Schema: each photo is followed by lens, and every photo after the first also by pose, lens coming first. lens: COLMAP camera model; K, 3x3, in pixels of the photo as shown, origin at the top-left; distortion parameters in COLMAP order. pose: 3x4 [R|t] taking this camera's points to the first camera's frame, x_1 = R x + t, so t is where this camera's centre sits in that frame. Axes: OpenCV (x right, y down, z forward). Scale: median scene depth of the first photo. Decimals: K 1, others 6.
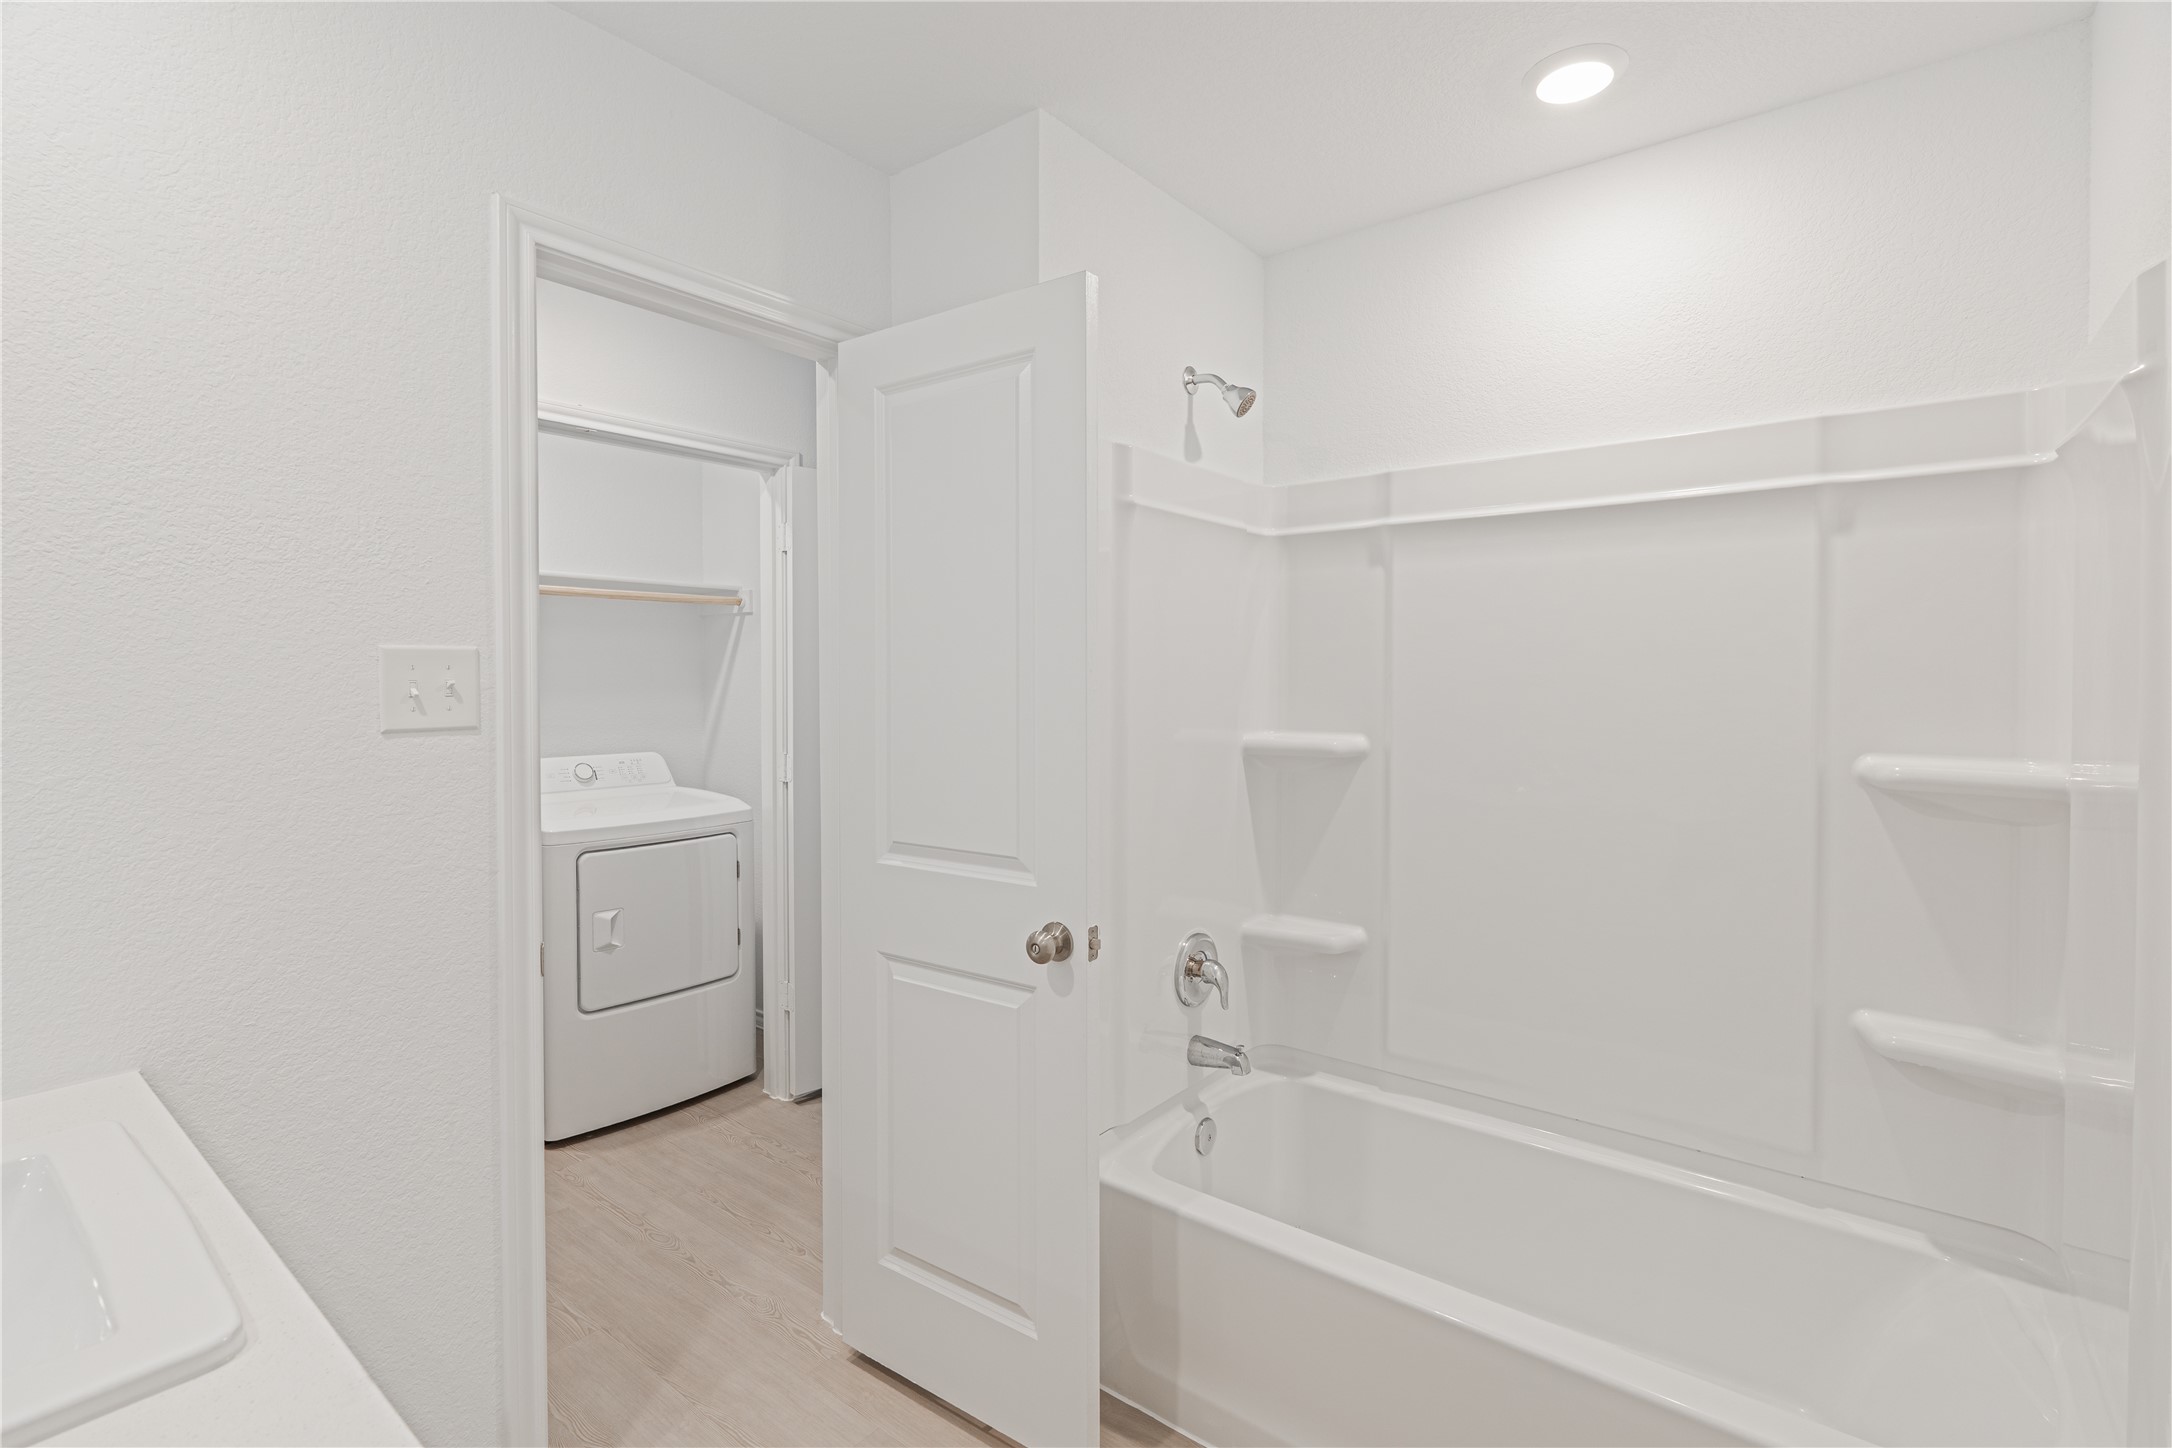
lens RADIAL K [[995.4, 0, 1086.0], [0, 995.4, 724.0], [0, 0, 1]] dist [0.031049, 0.000156]
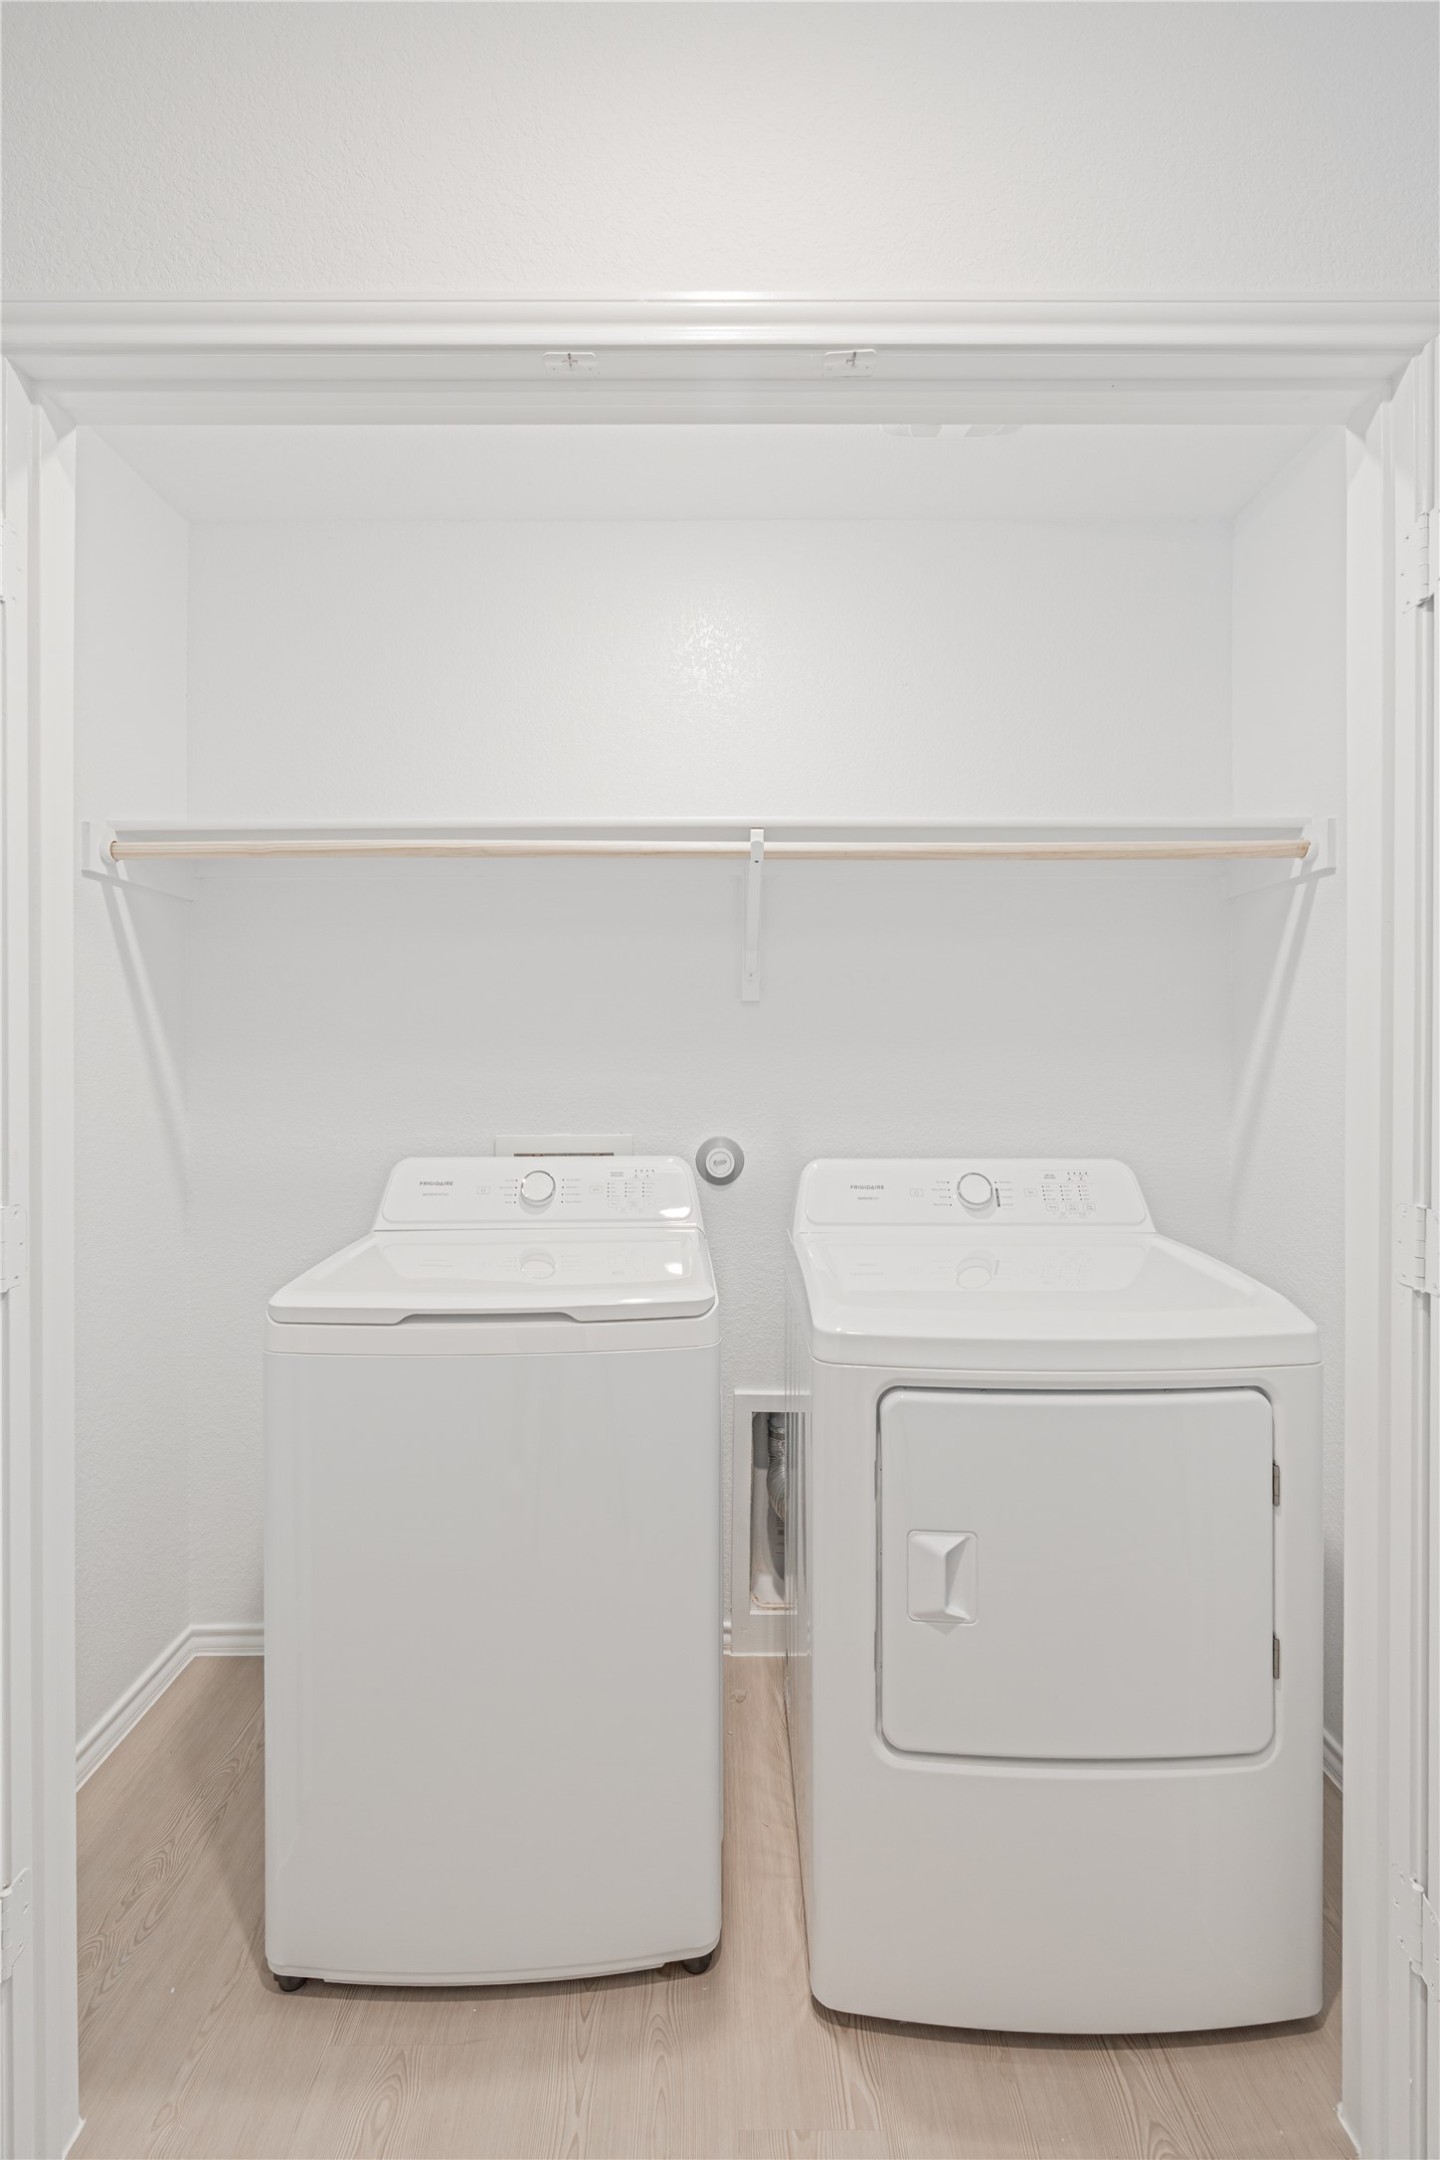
lens RADIAL K [[976.1, 0, 720.0], [0, 976.1, 1080.0], [0, 0, 1]] dist [-0.000970, 0.000323]
pose [[0.630556, 0.008556, -0.776097, -0.181033], [-0.033061, 0.999328, -0.015844, 0.001878], [0.775440, 0.035649, 0.630415, 0.556448]]
